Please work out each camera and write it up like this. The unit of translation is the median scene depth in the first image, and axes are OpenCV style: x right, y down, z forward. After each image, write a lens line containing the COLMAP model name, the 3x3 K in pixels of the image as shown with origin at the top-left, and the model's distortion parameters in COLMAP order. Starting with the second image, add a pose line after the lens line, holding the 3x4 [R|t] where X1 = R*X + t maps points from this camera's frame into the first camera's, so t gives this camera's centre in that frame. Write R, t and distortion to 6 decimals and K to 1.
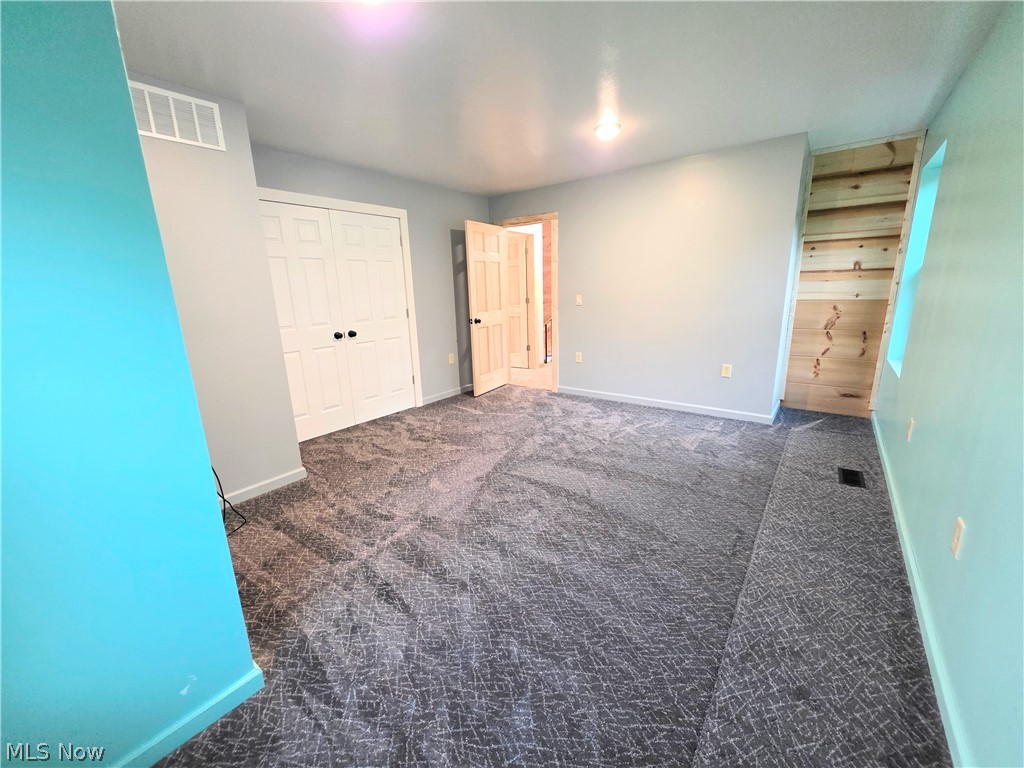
lens RADIAL K [[410.6, 0, 511.7], [0, 410.6, 384.5], [0, 0, 1]] dist [0.002126, -0.000081]
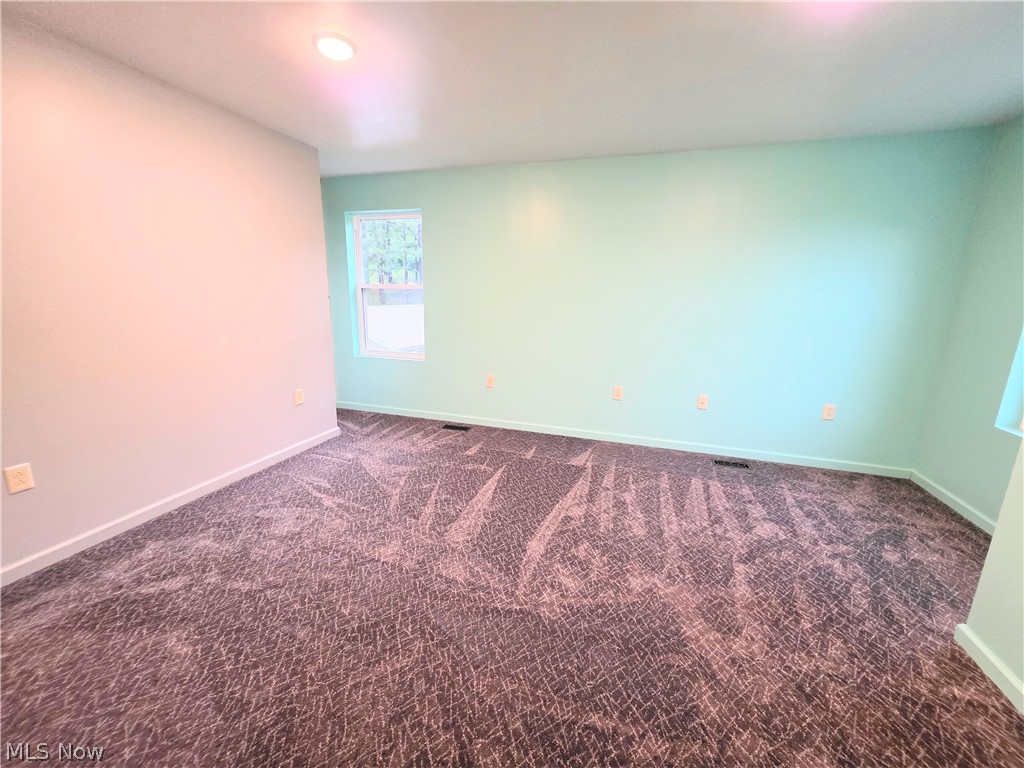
lens RADIAL K [[410.6, 0, 510.2], [0, 410.6, 382.8], [0, 0, 1]] dist [0.002126, -0.000081]
pose [[-0.336455, -0.179884, 0.924359, -0.413077], [0.205346, 0.943950, 0.258440, -0.194590], [-0.919038, 0.276767, -0.280659, 0.849646]]
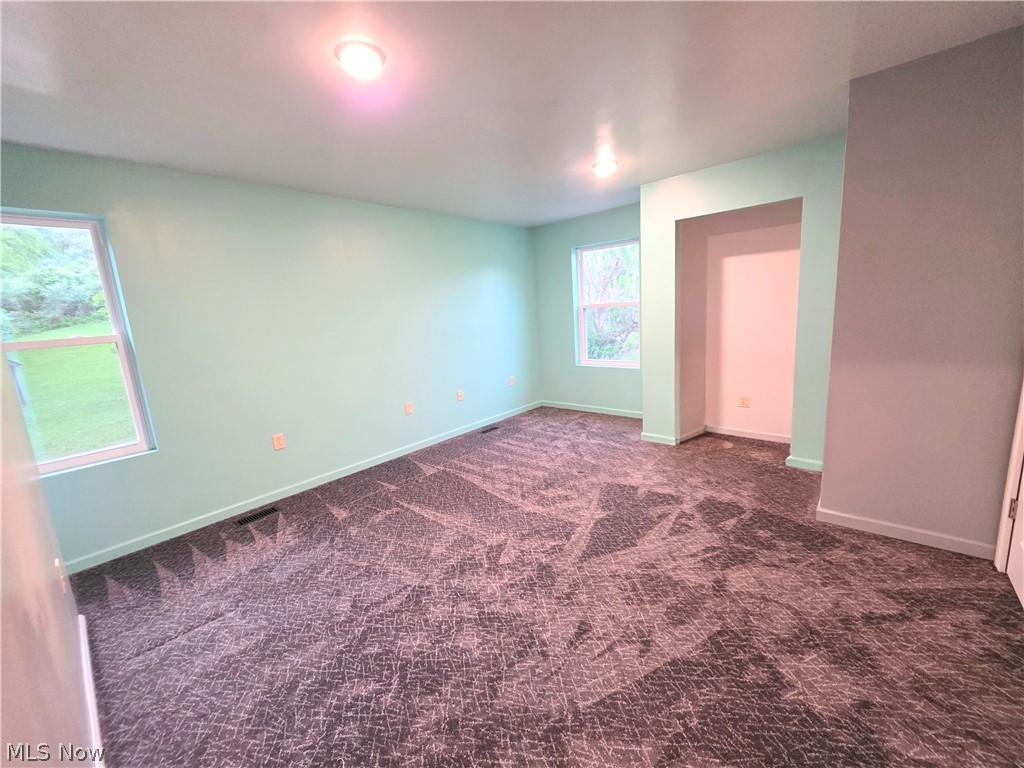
lens RADIAL K [[410.6, 0, 512.1], [0, 410.6, 382.6], [0, 0, 1]] dist [0.002126, -0.000081]
pose [[-0.993398, 0.085515, 0.076469, 0.033971], [0.108795, 0.913696, 0.391566, -0.331090], [-0.036385, 0.397300, -0.916967, 1.323362]]
